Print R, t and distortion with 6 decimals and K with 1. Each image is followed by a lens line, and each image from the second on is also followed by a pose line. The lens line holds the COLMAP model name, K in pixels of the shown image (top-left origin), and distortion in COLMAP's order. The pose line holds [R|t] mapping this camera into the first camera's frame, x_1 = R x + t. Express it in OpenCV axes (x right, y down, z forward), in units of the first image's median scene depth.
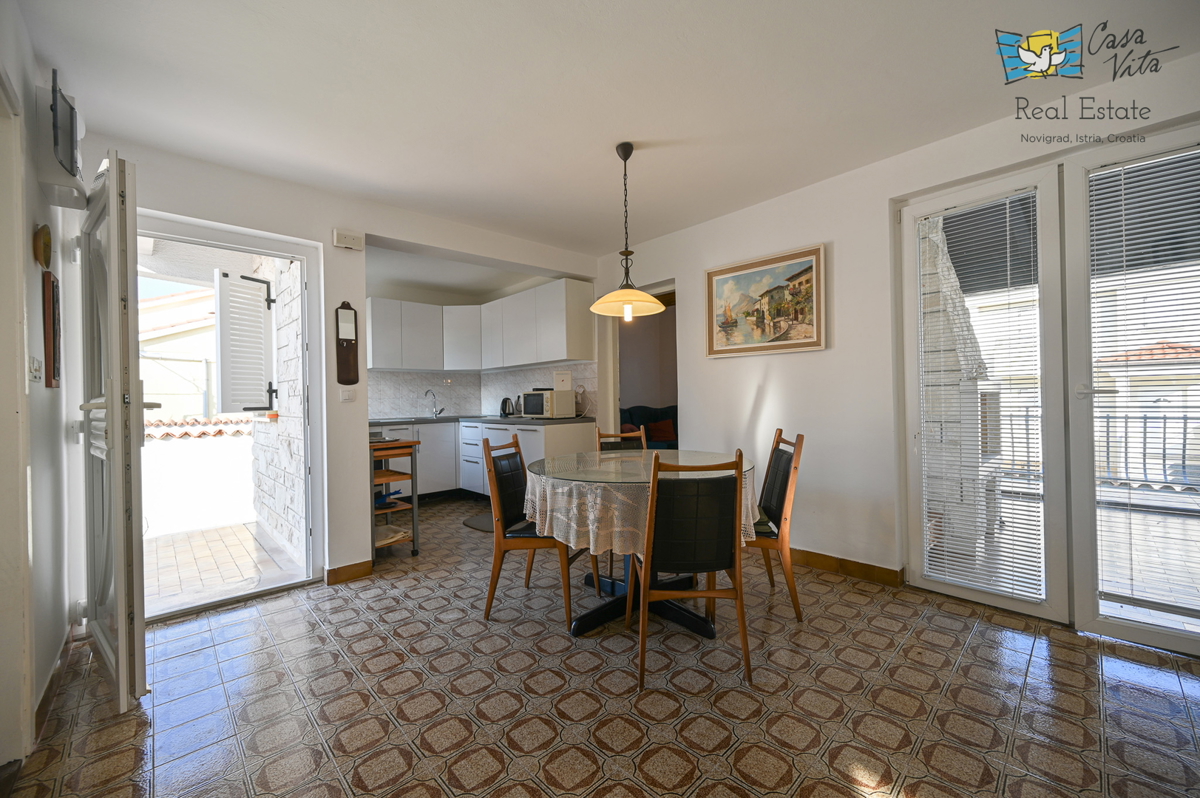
lens RADIAL K [[470.7, 0, 608.6], [0, 470.7, 405.3], [0, 0, 1]] dist [0.002845, 0.000019]
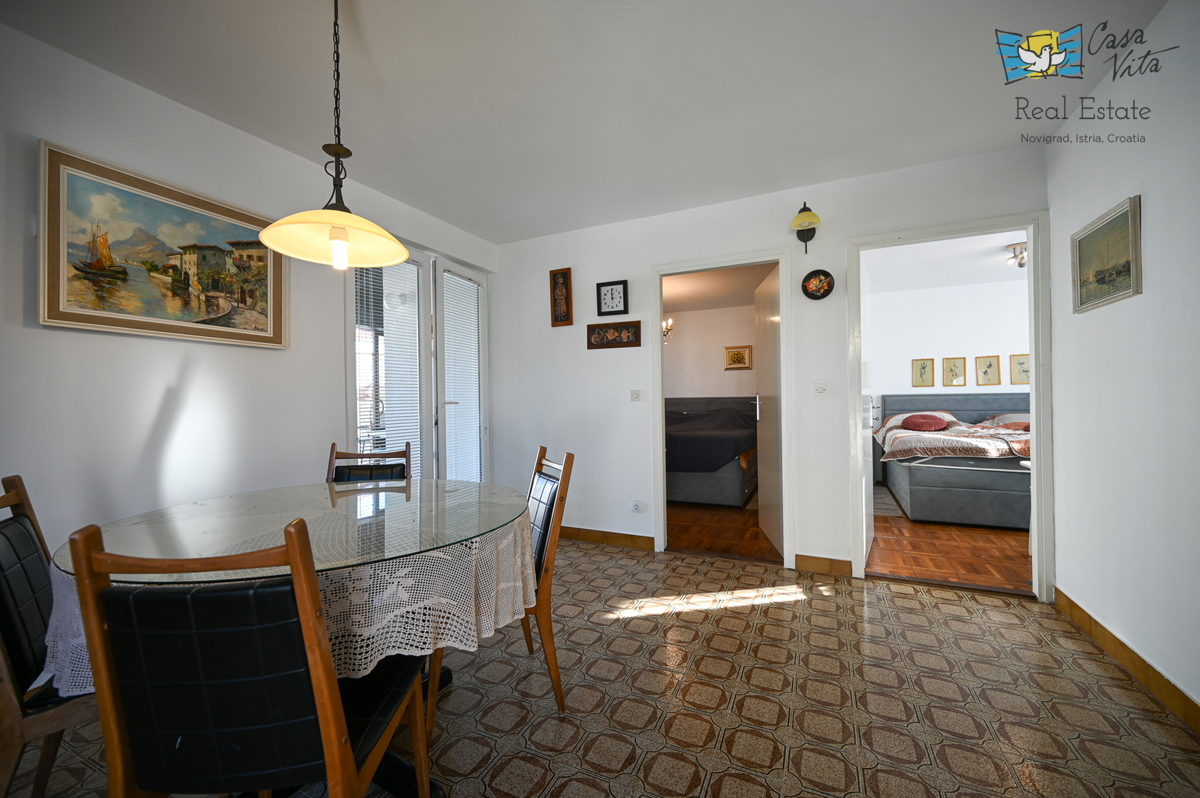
lens RADIAL K [[470.7, 0, 604.4], [0, 470.7, 402.4], [0, 0, 1]] dist [0.002845, 0.000019]
pose [[-0.354123, 0.017991, 0.935026, -0.495114], [0.032222, 0.999456, -0.007027, -0.000130], [-0.934643, 0.027639, -0.354510, 0.728229]]
